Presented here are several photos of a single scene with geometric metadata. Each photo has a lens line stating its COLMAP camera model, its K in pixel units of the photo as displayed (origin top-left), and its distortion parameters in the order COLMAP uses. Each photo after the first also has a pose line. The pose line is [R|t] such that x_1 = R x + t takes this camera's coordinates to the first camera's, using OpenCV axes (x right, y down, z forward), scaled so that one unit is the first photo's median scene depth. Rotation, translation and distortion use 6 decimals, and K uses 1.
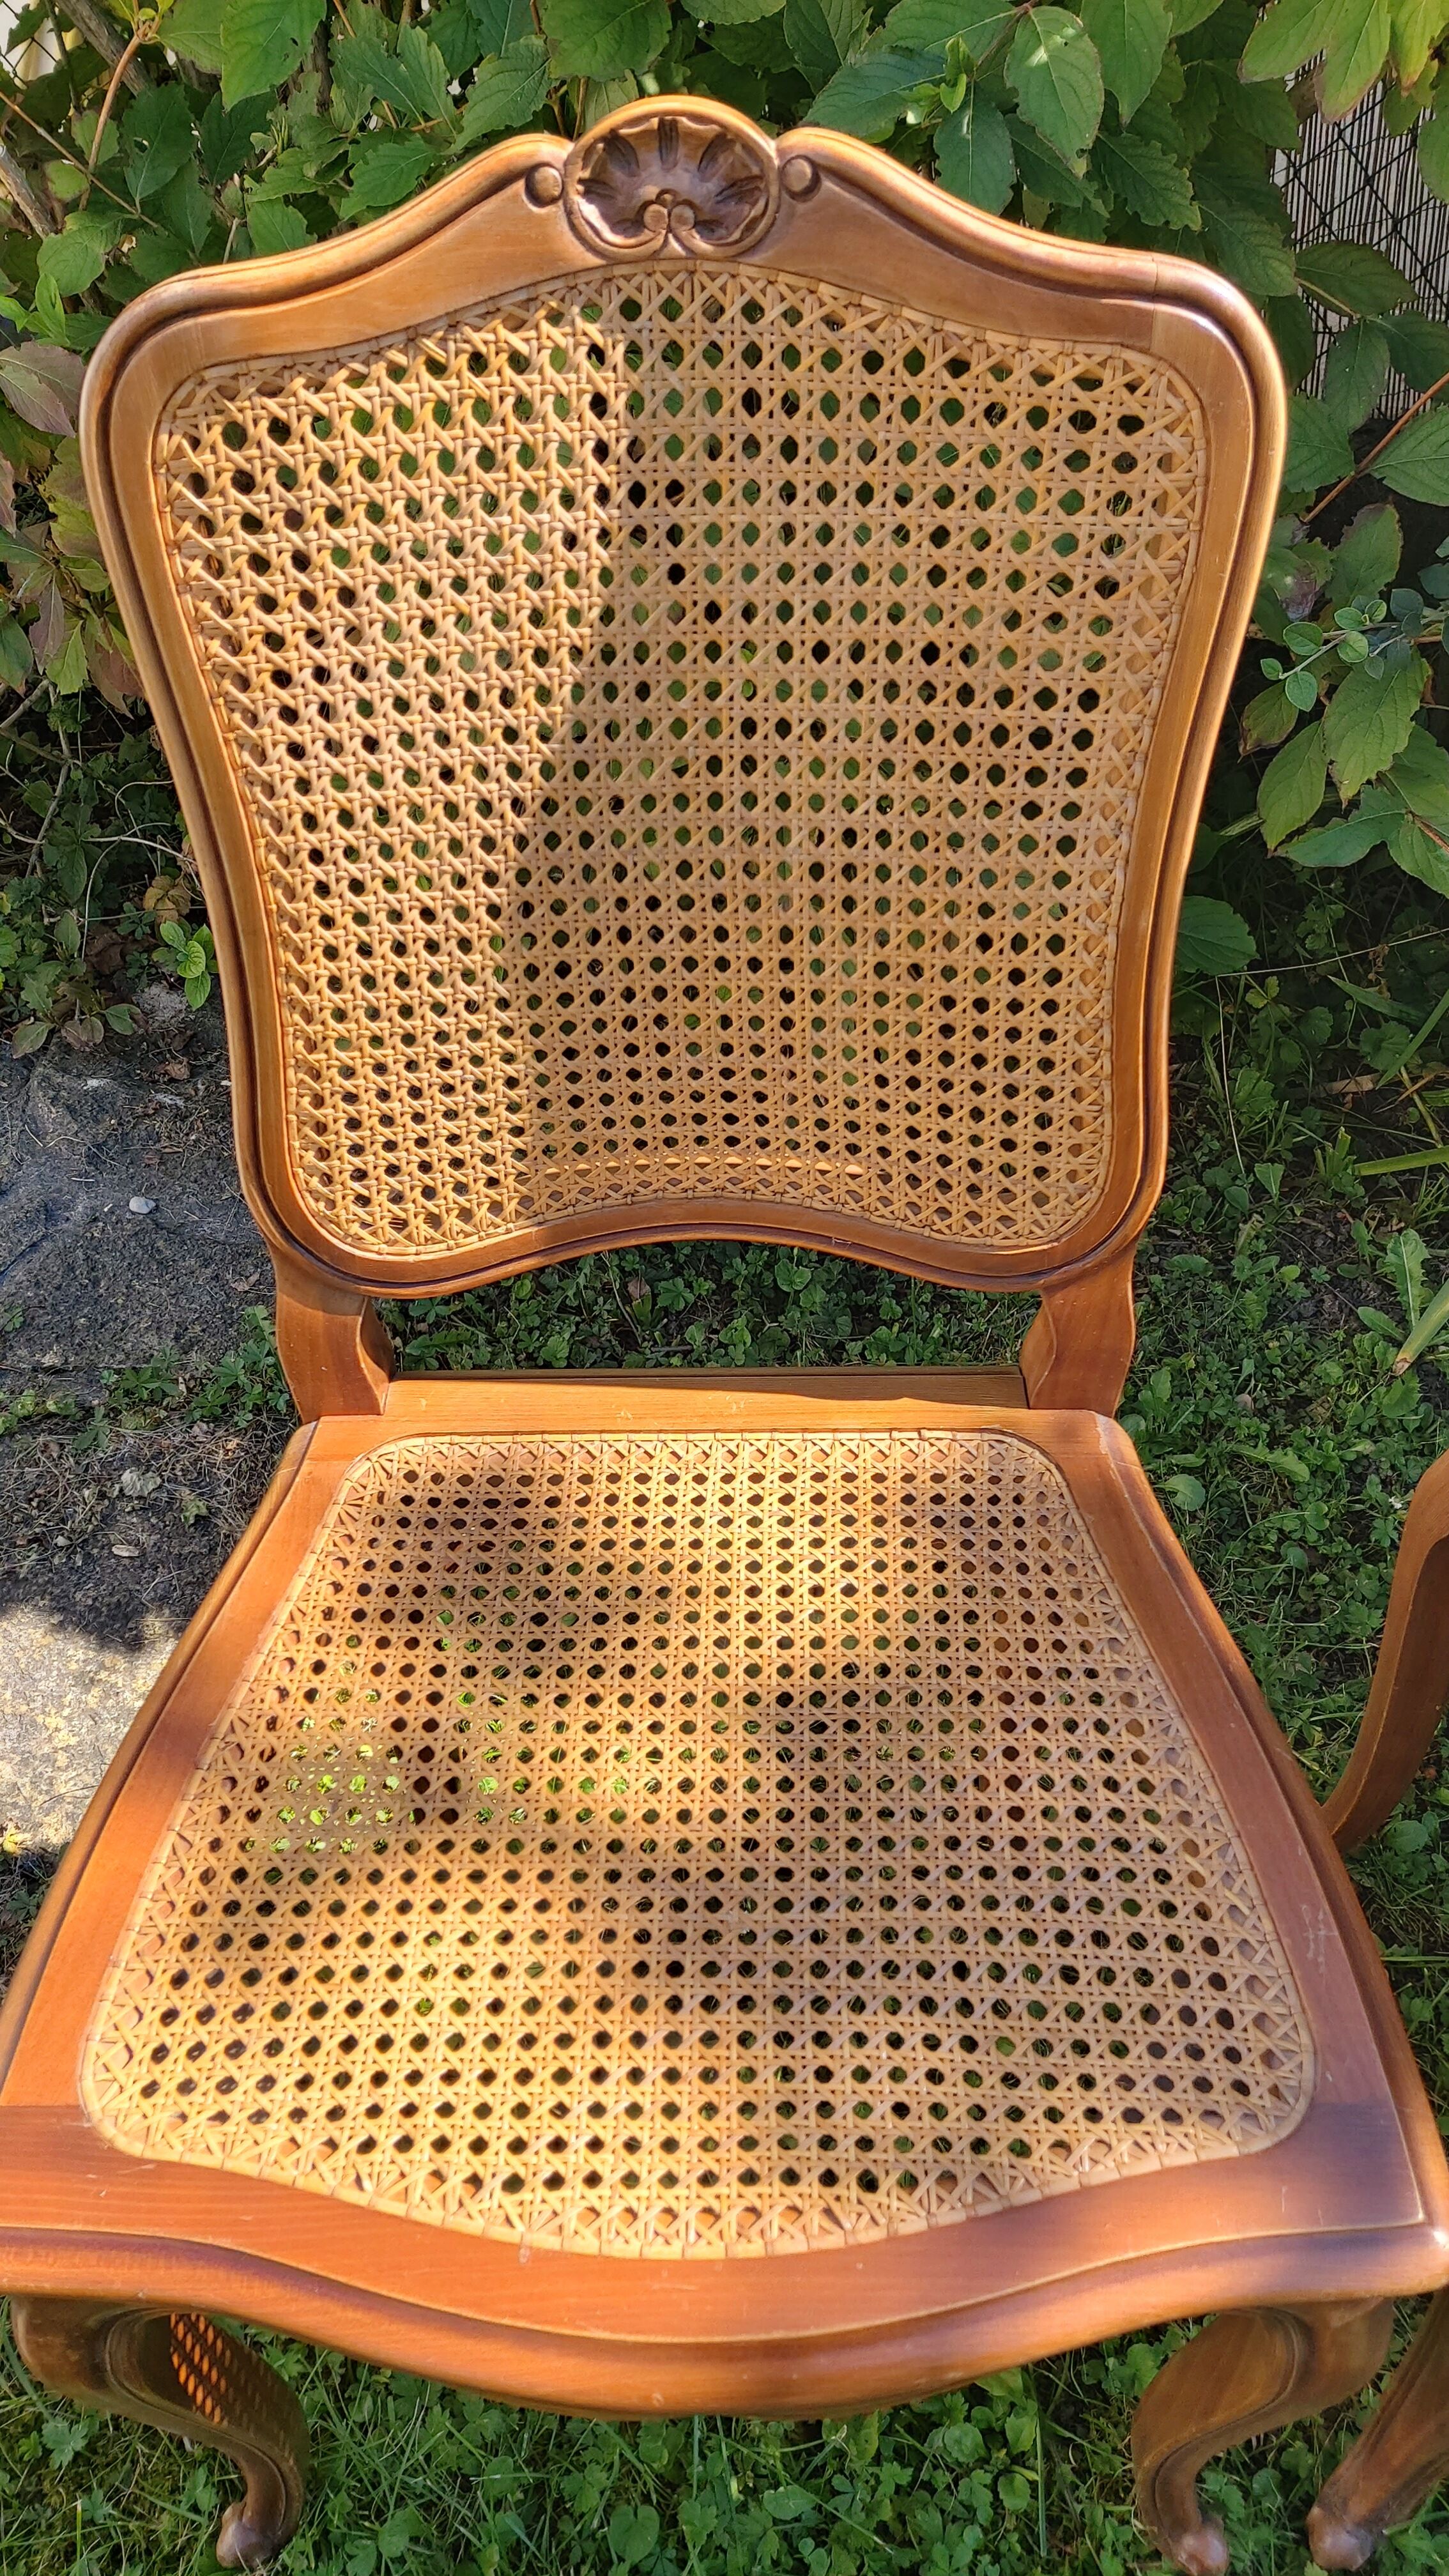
lens RADIAL K [[1923.9, 0, 732.9], [0, 1923.9, 1285.4], [0, 0, 1]] dist [0.084554, -0.165807]
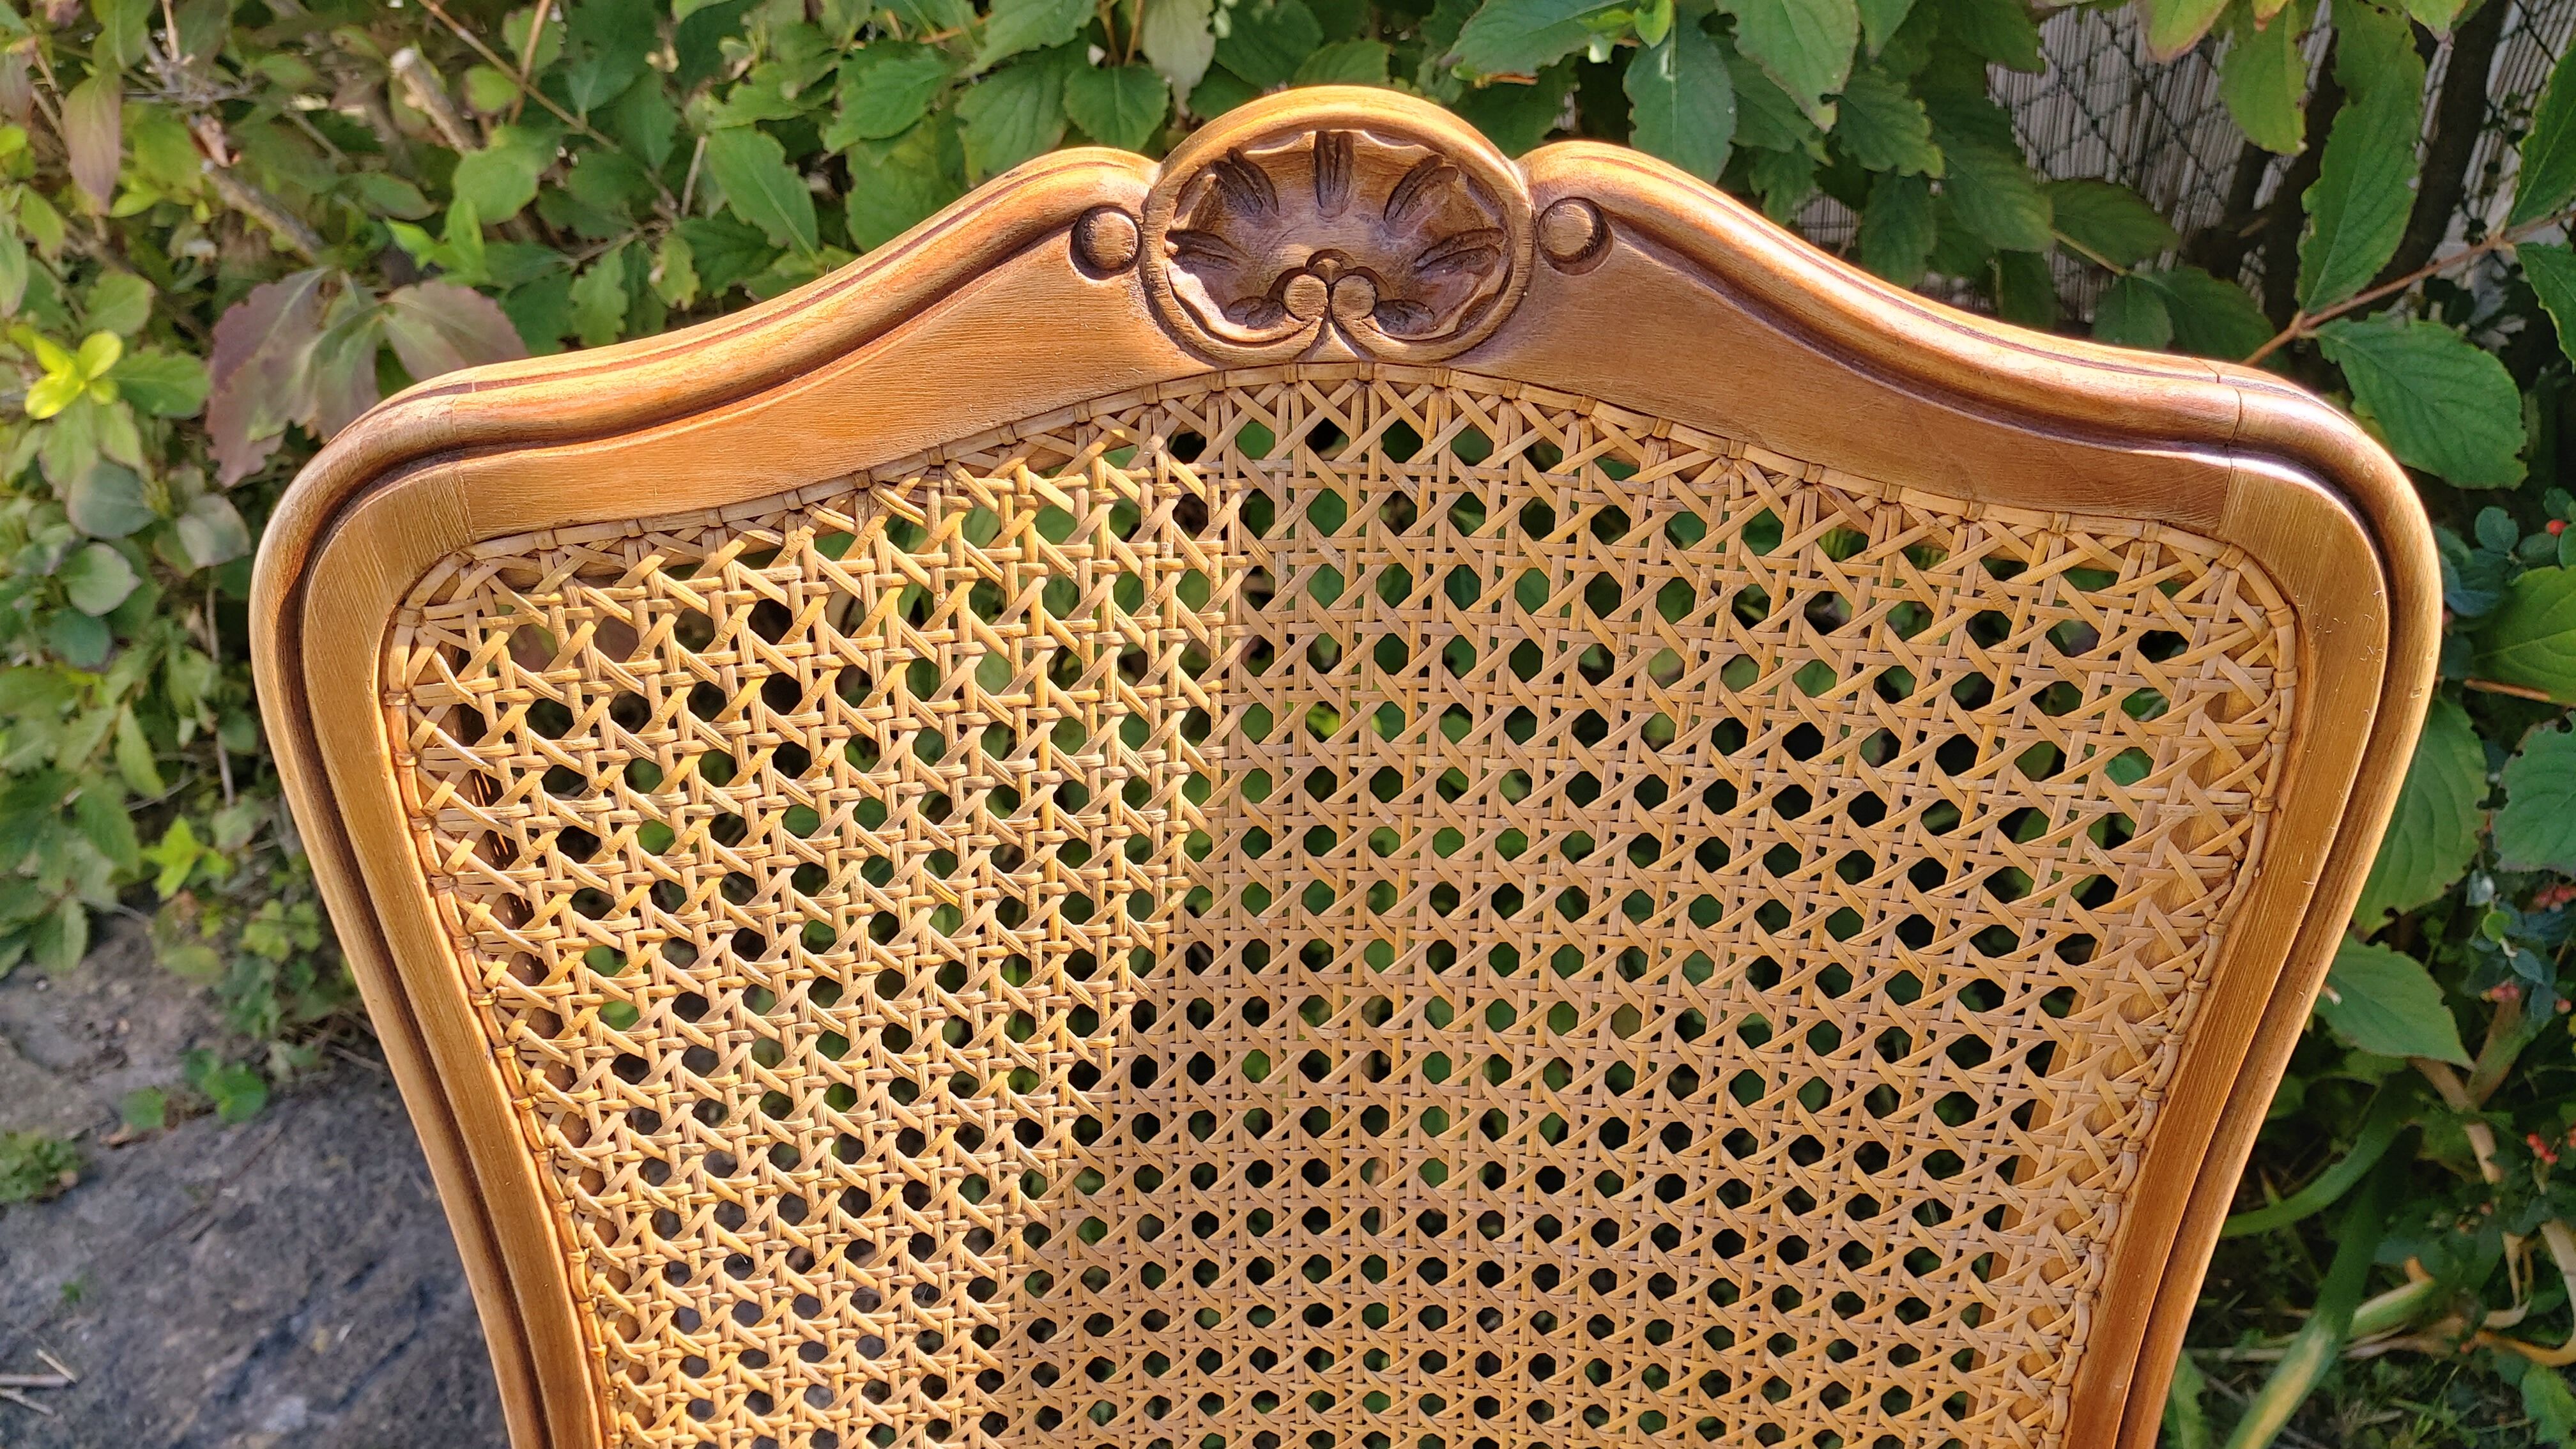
lens RADIAL K [[1908.2, 0, 1260.9], [0, 1908.2, 727.4], [0, 0, 1]] dist [0.224254, -0.608918]
pose [[0.999959, 0.009073, 0.000657, -0.049926], [-0.008873, 0.988700, -0.149644, -0.332861], [-0.002007, 0.149632, 0.988740, 0.456744]]
